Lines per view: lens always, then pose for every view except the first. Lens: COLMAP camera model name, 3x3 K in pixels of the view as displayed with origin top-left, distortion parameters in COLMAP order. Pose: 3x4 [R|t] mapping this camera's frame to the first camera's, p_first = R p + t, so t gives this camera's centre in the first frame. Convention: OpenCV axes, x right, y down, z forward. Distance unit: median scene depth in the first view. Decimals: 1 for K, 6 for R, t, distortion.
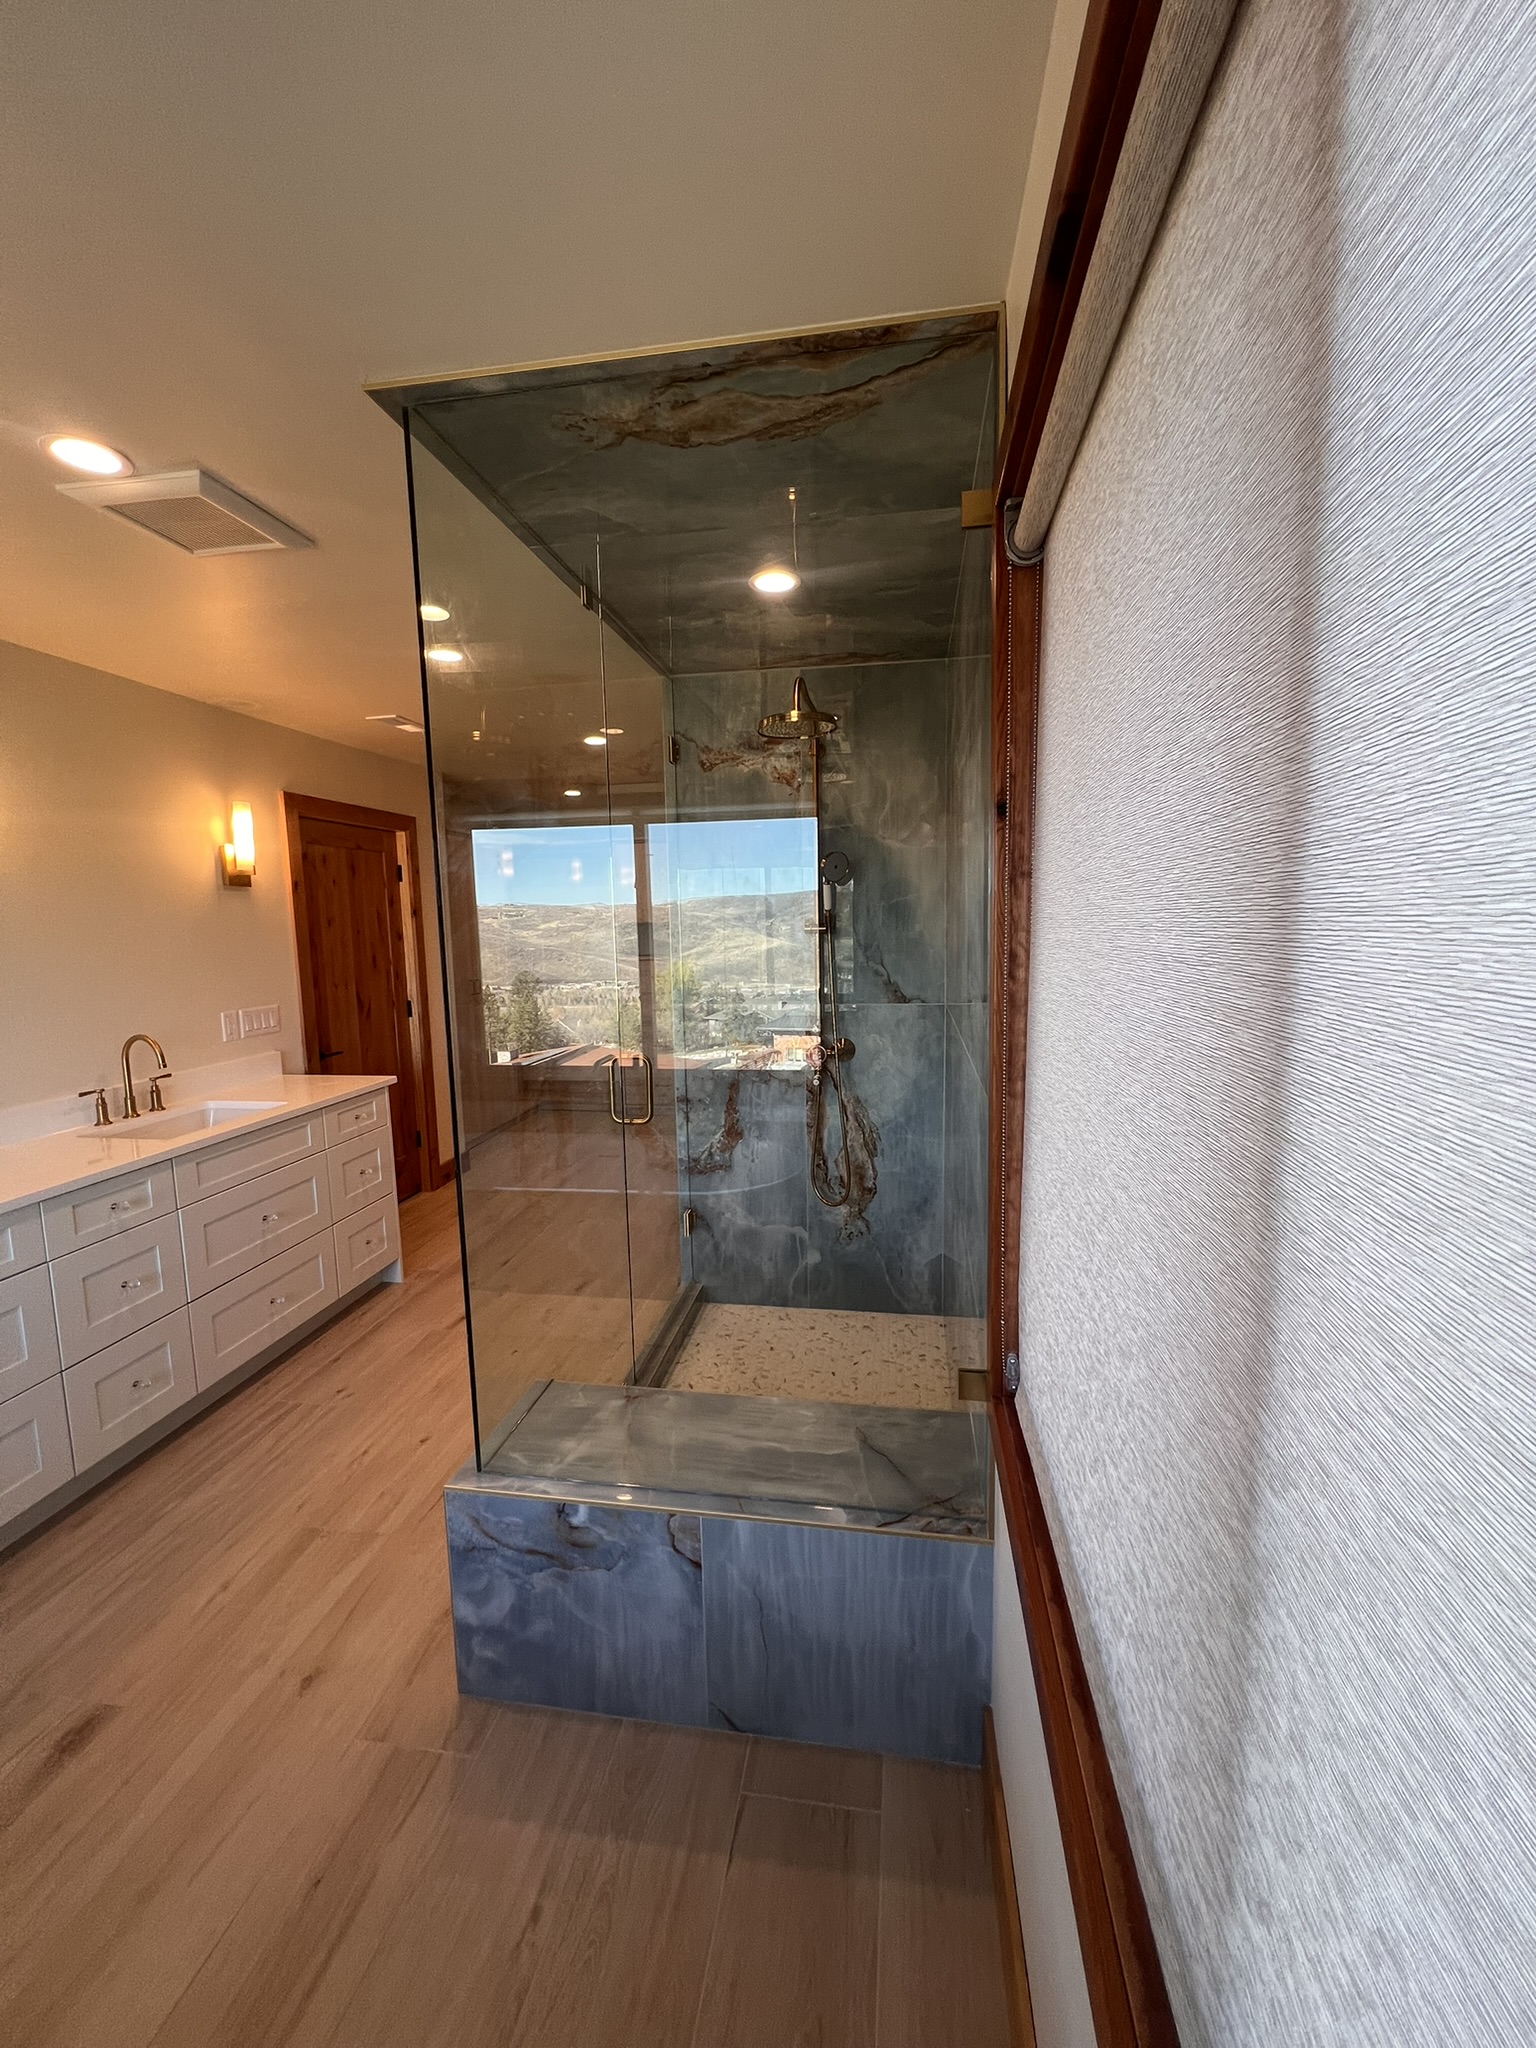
lens RADIAL K [[817.9, 0, 775.1], [0, 817.9, 1015.5], [0, 0, 1]] dist [-0.002110, 0.000686]
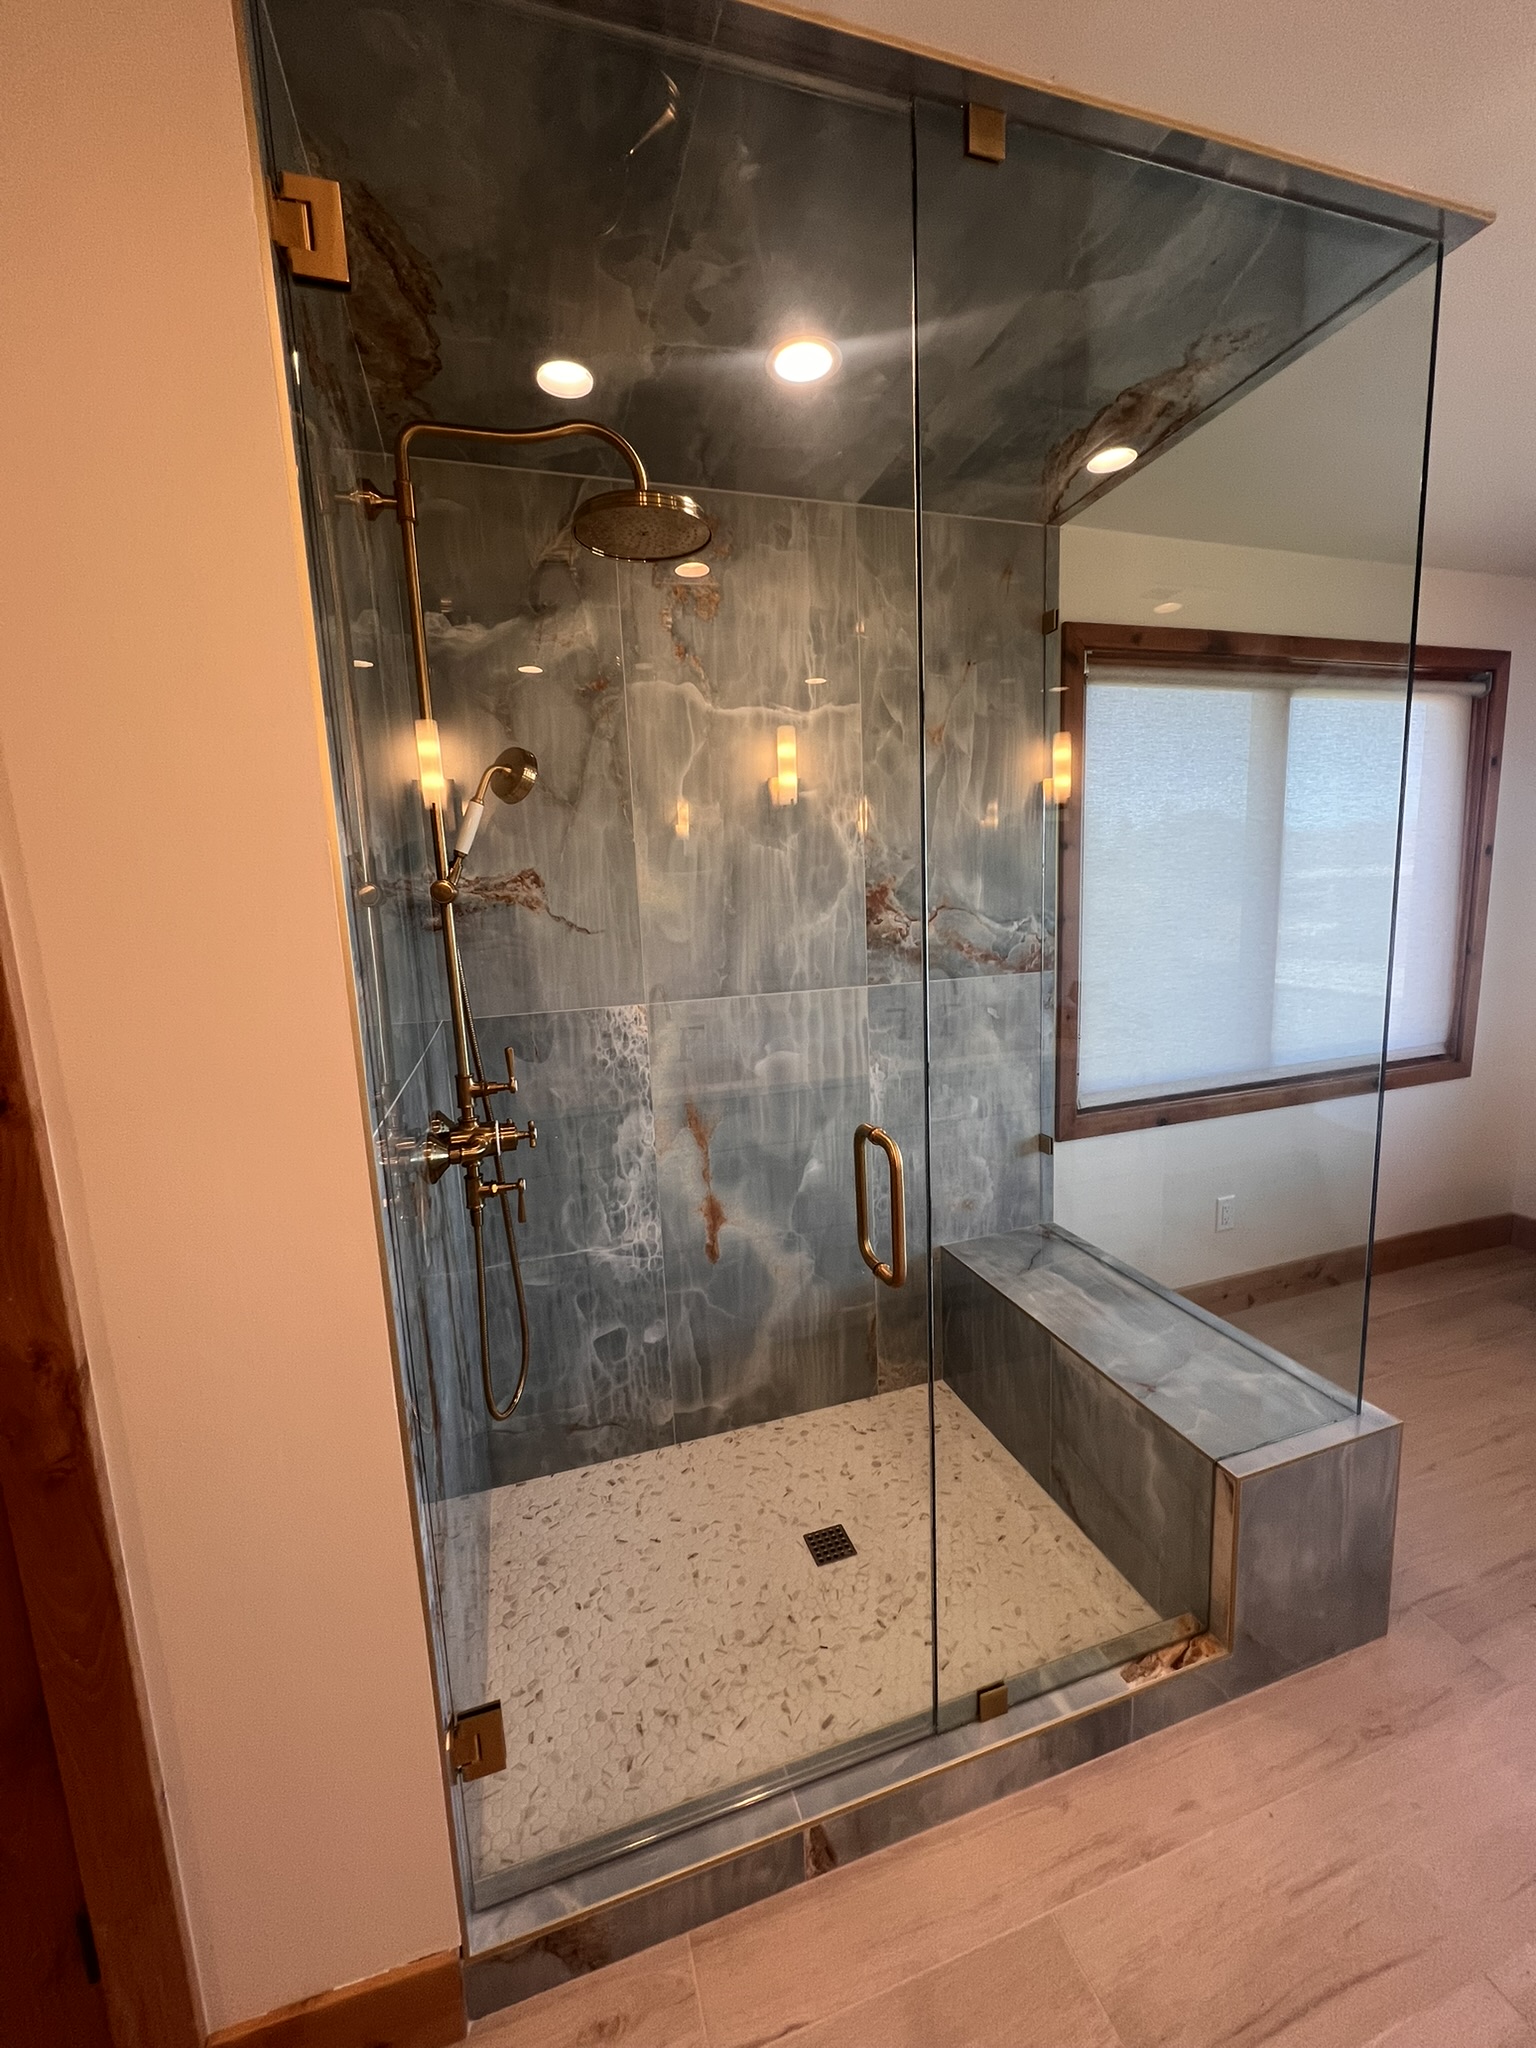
lens RADIAL K [[817.9, 0, 774.8], [0, 817.9, 1017.8], [0, 0, 1]] dist [-0.002110, 0.000686]
pose [[-0.447677, -0.092573, 0.889391, -0.448940], [0.156009, 0.971286, 0.179624, -0.085577], [-0.880481, 0.219166, -0.420380, 0.989162]]
